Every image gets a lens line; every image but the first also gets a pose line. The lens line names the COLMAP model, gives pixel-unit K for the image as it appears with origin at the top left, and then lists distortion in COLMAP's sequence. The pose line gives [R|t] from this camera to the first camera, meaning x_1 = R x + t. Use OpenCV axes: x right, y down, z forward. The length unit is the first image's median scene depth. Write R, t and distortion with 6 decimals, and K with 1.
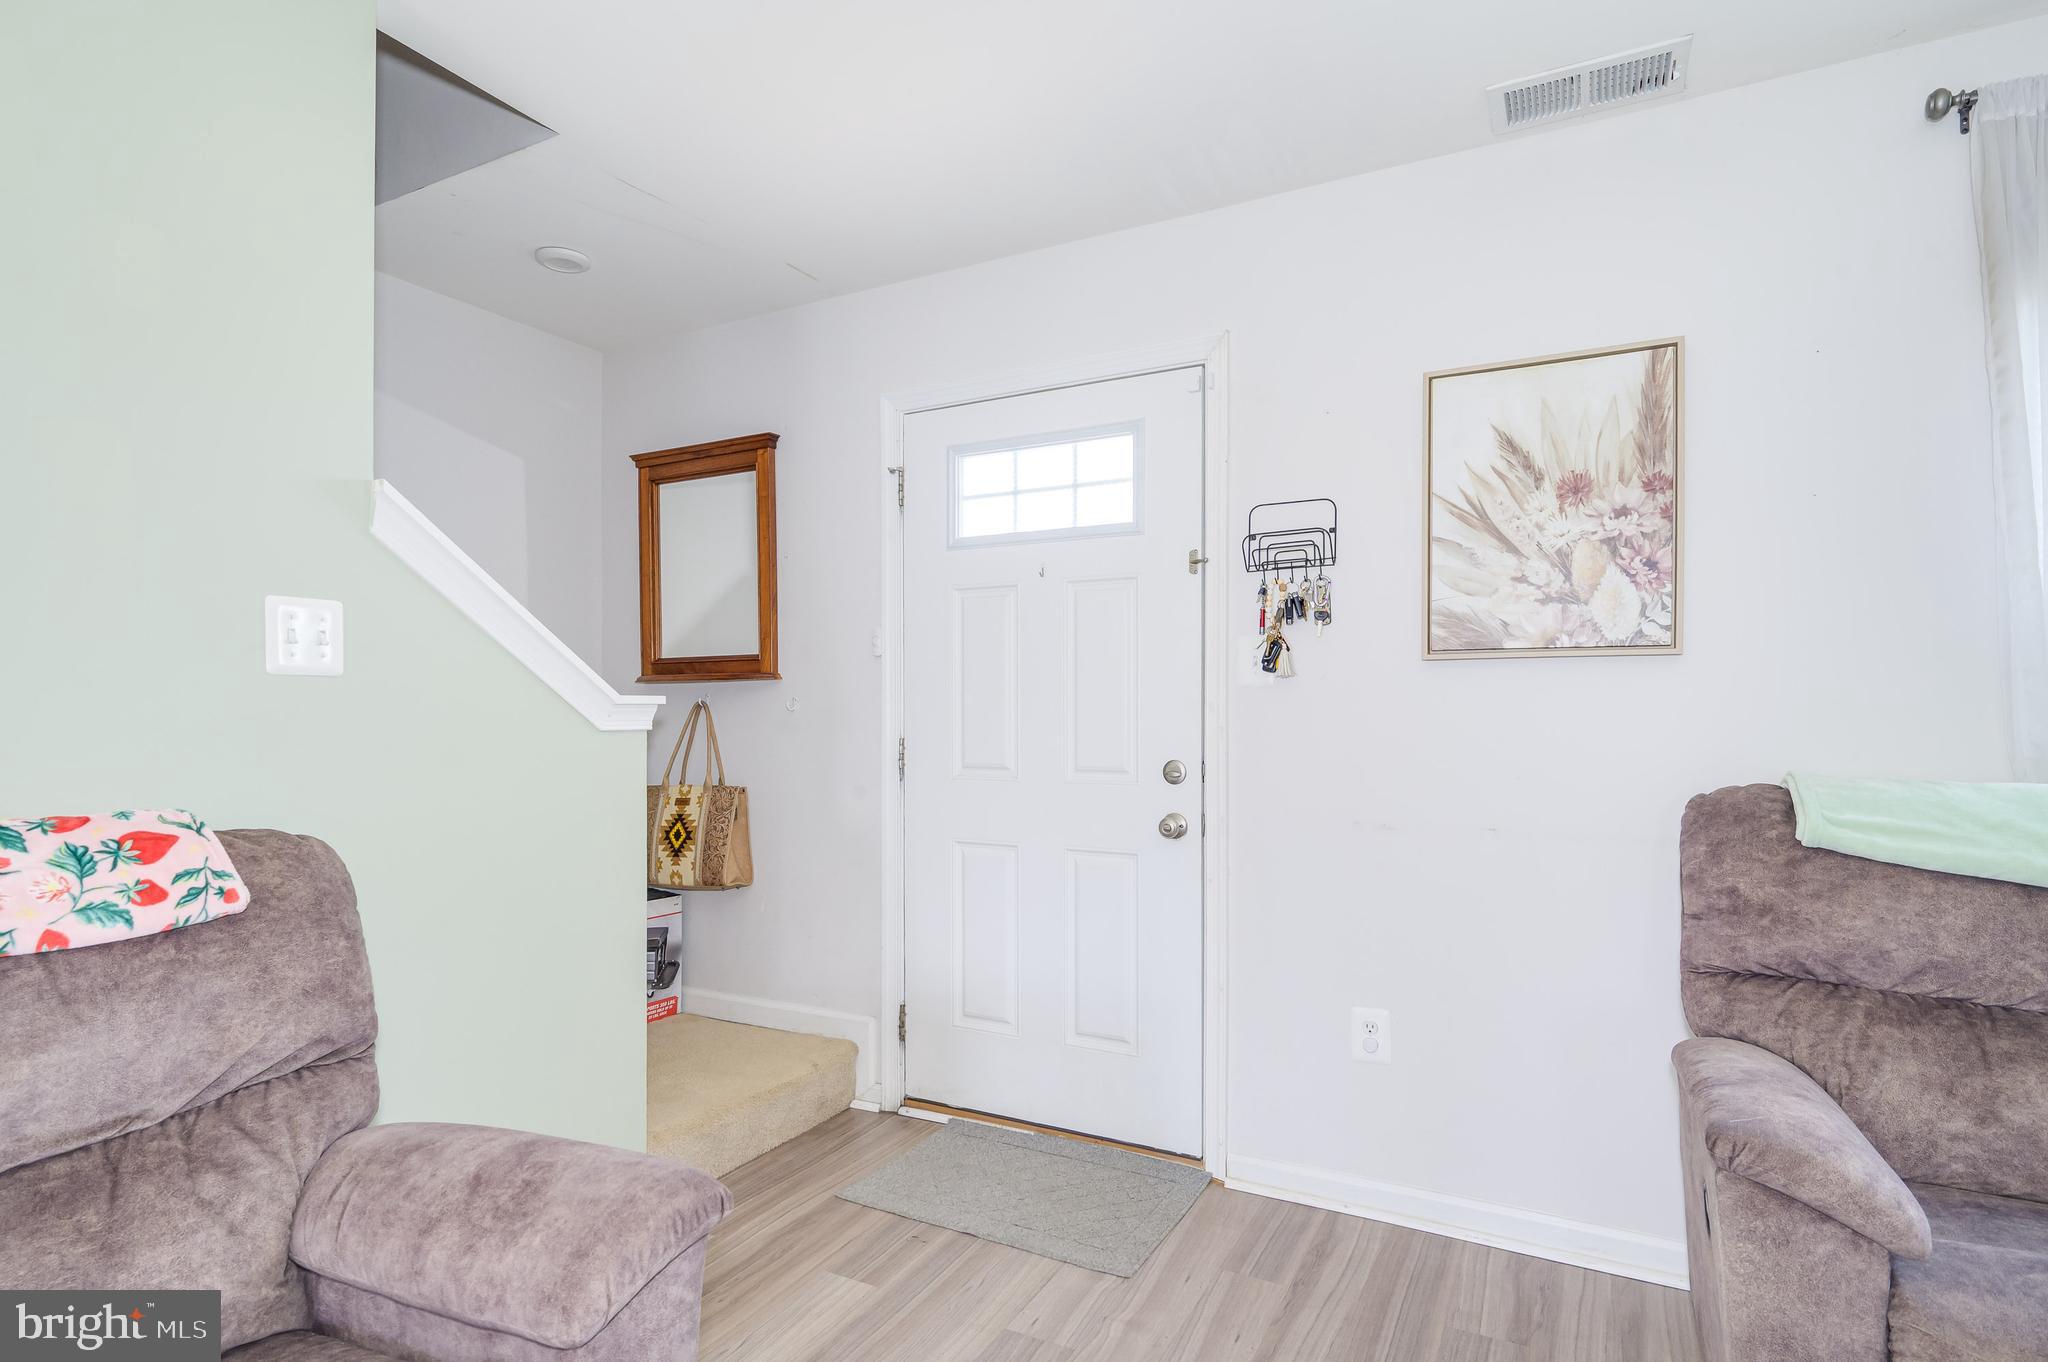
lens RADIAL K [[1001.3, 0, 1062.5], [0, 1001.3, 720.5], [0, 0, 1]] dist [-0.002753, -0.000749]
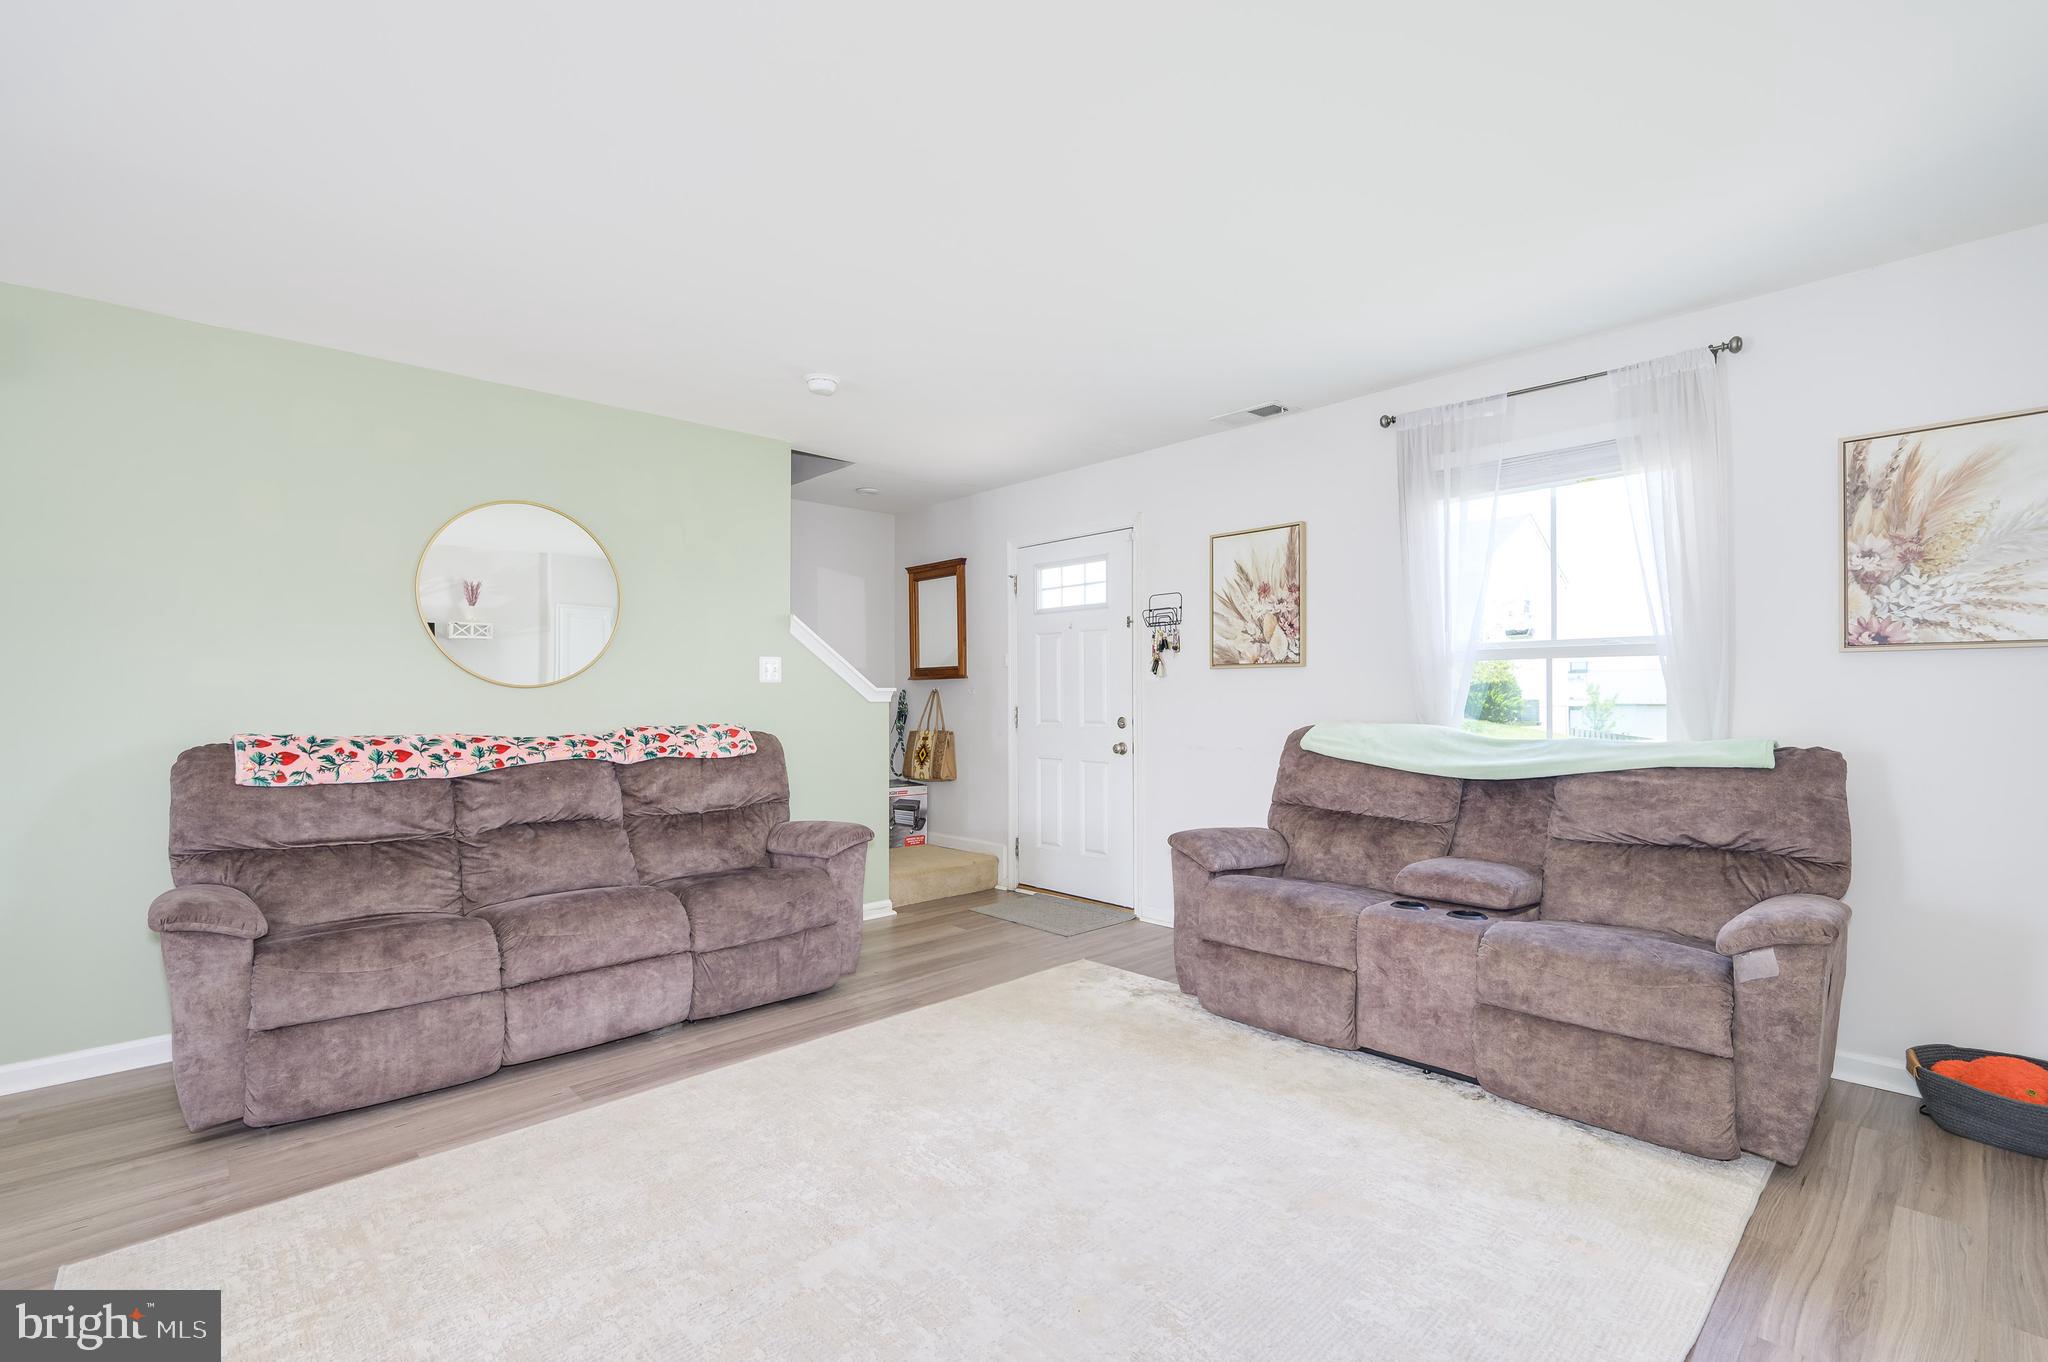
lens RADIAL K [[893.6, 0, 1072.9], [0, 893.6, 695.2], [0, 0, 1]] dist [0.003203, -0.000713]
pose [[0.949883, -0.003257, -0.312588, 0.693792], [0.001268, 0.999978, -0.006565, 0.007754], [0.312602, 0.005839, 0.949866, -0.930146]]
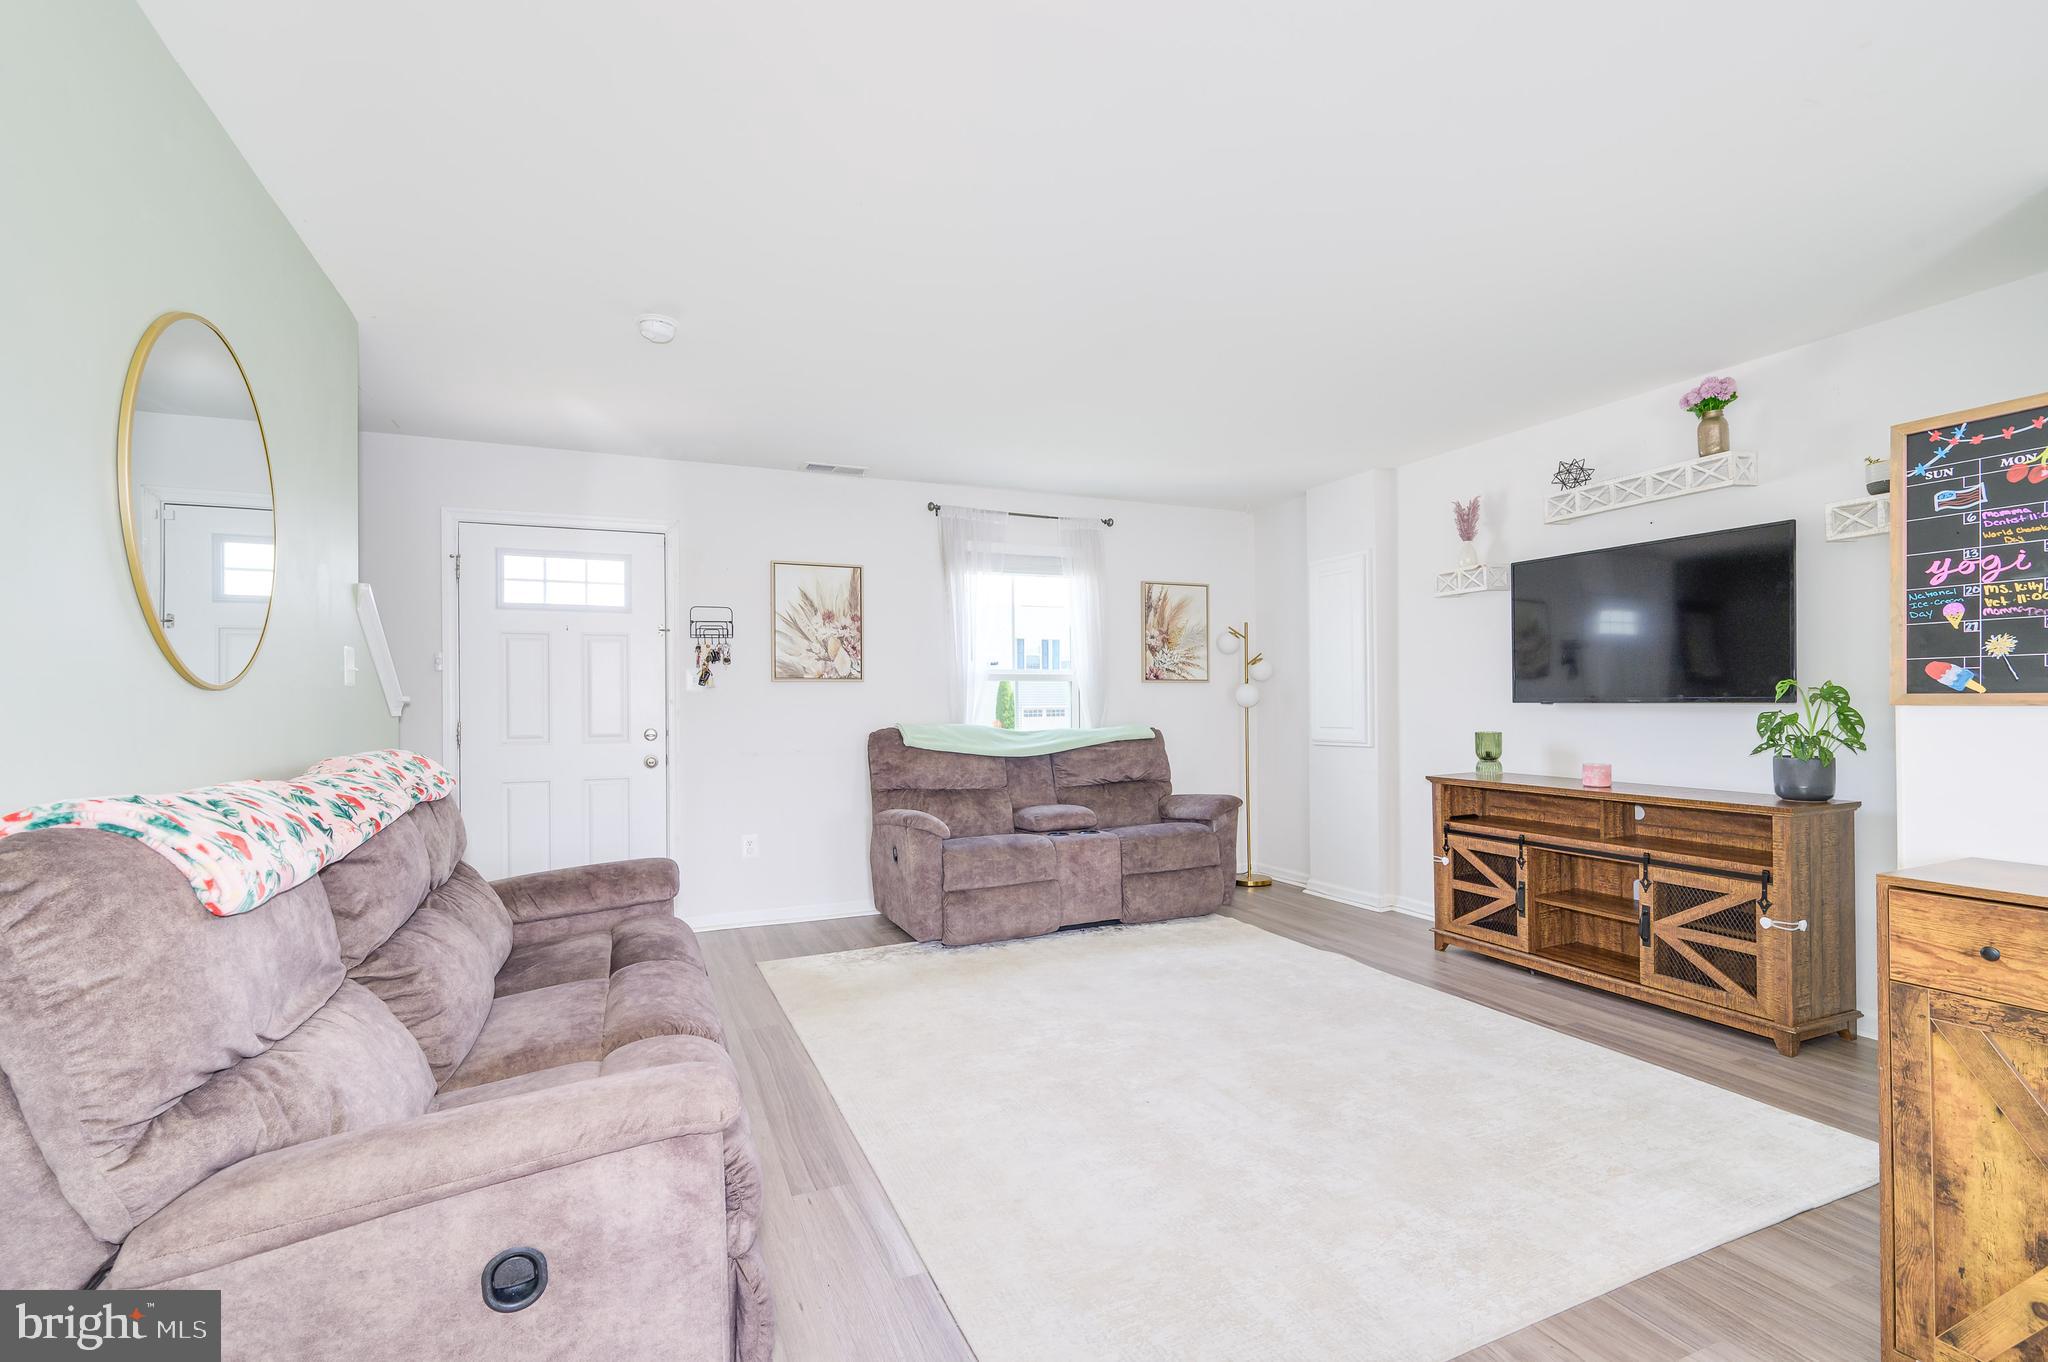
lens RADIAL K [[893.6, 0, 996.3], [0, 893.6, 701.3], [0, 0, 1]] dist [0.003203, -0.000713]
pose [[0.655222, -0.004624, 0.755422, -0.907734], [0.013100, 0.999900, -0.005242, 0.004188], [-0.755323, 0.013331, 0.655217, -0.799583]]
